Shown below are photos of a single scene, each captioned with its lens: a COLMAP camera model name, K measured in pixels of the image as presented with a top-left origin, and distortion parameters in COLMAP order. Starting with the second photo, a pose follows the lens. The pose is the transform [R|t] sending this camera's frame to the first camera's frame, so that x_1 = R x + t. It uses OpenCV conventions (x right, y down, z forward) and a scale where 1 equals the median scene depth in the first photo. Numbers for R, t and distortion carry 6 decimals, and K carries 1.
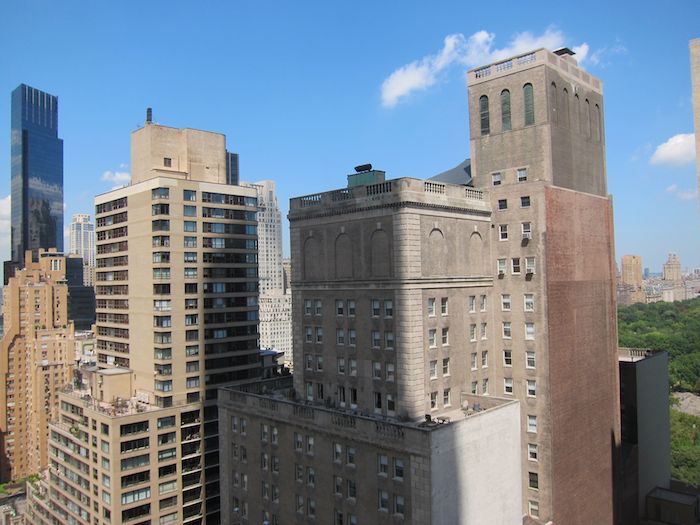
lens RADIAL K [[582.7, 0, 346.5], [0, 582.7, 261.6], [0, 0, 1]] dist [-0.066235, 0.032160]
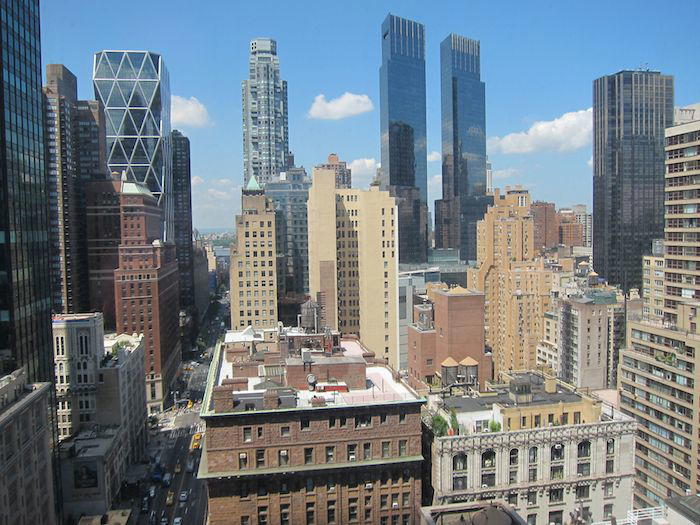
lens RADIAL K [[582.7, 0, 350.6], [0, 582.7, 263.2], [0, 0, 1]] dist [-0.066235, 0.032160]
pose [[0.827016, 0.043532, -0.560491, -0.172558], [0.017911, 0.994451, 0.103666, 0.002991], [0.561893, -0.095772, 0.821647, -0.069424]]
